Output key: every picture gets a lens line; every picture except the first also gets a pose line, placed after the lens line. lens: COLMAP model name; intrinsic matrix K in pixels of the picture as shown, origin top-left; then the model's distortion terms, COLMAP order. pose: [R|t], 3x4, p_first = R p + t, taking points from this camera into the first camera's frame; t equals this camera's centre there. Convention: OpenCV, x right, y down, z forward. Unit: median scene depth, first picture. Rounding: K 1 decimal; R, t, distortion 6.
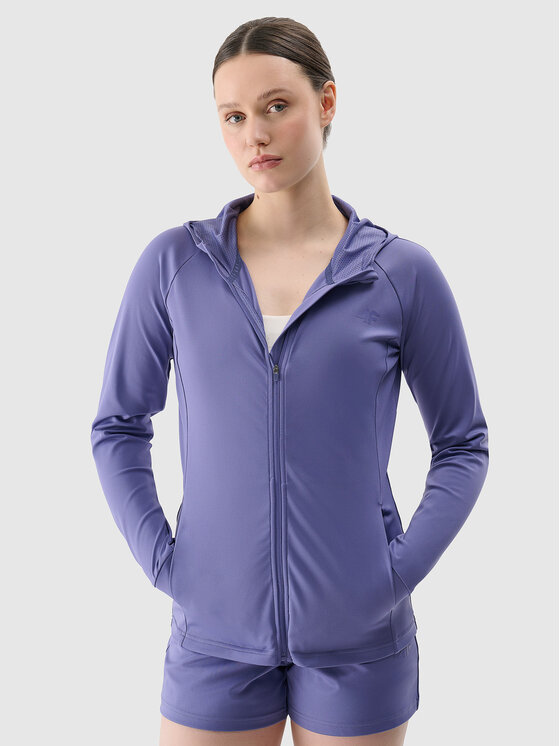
lens RADIAL K [[1138.8, 0, 278.9], [0, 1138.8, 372.9], [0, 0, 1]] dist [-0.104369, 0.000000]
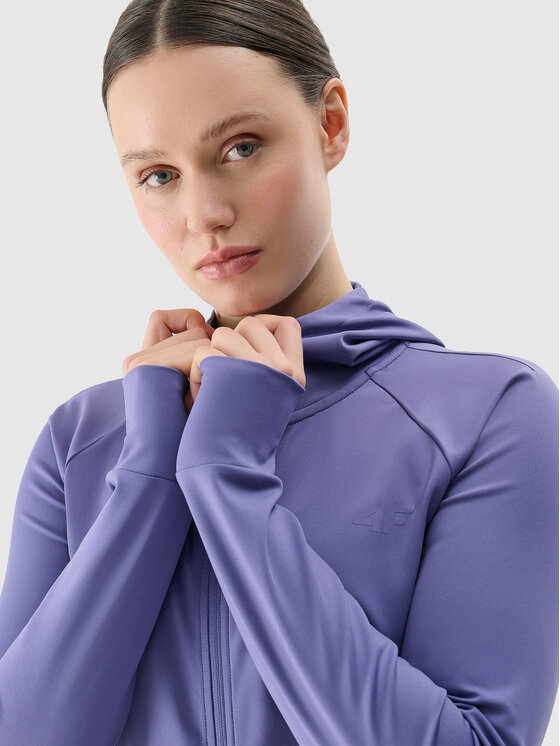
lens RADIAL K [[1251.9, 0, 280.9], [0, 1251.9, 372.8], [0, 0, 1]] dist [-0.116436, 0.000000]
pose [[0.991961, -0.116968, 0.048294, -0.021841], [0.115031, 0.992511, 0.041106, -0.157176], [-0.052741, -0.035220, 0.997987, 0.449179]]
